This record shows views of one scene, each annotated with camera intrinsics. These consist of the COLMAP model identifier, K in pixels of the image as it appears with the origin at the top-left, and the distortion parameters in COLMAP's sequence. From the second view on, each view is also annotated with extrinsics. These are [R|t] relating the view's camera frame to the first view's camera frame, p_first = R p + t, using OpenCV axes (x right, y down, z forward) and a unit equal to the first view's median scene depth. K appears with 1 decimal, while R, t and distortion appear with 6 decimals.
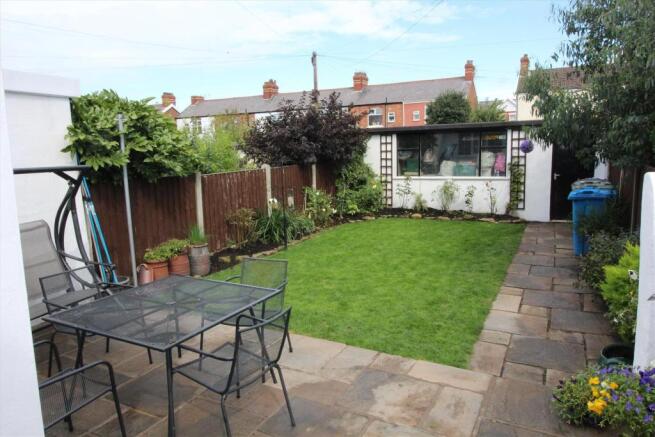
lens RADIAL K [[428.3, 0, 327.5], [0, 428.3, 218.5], [0, 0, 1]] dist [-0.006726, -0.001238]
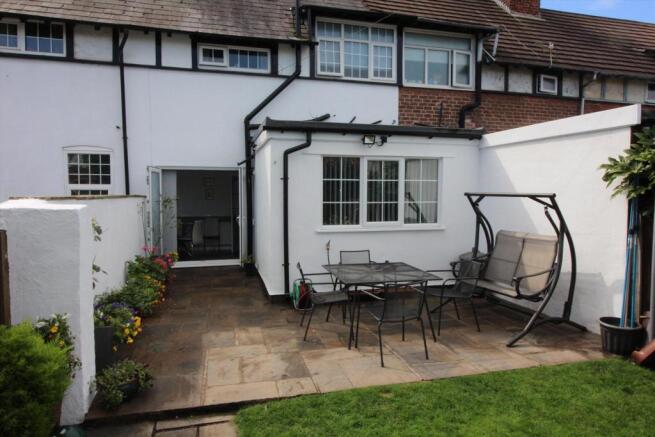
lens RADIAL K [[428.3, 0, 327.5], [0, 428.3, 218.5], [0, 0, 1]] dist [-0.006726, -0.001238]
pose [[-0.732817, 0.056919, -0.678041, 0.866265], [-0.086630, 0.980581, 0.175945, -0.276094], [0.674888, 0.187674, -0.713655, 1.910507]]
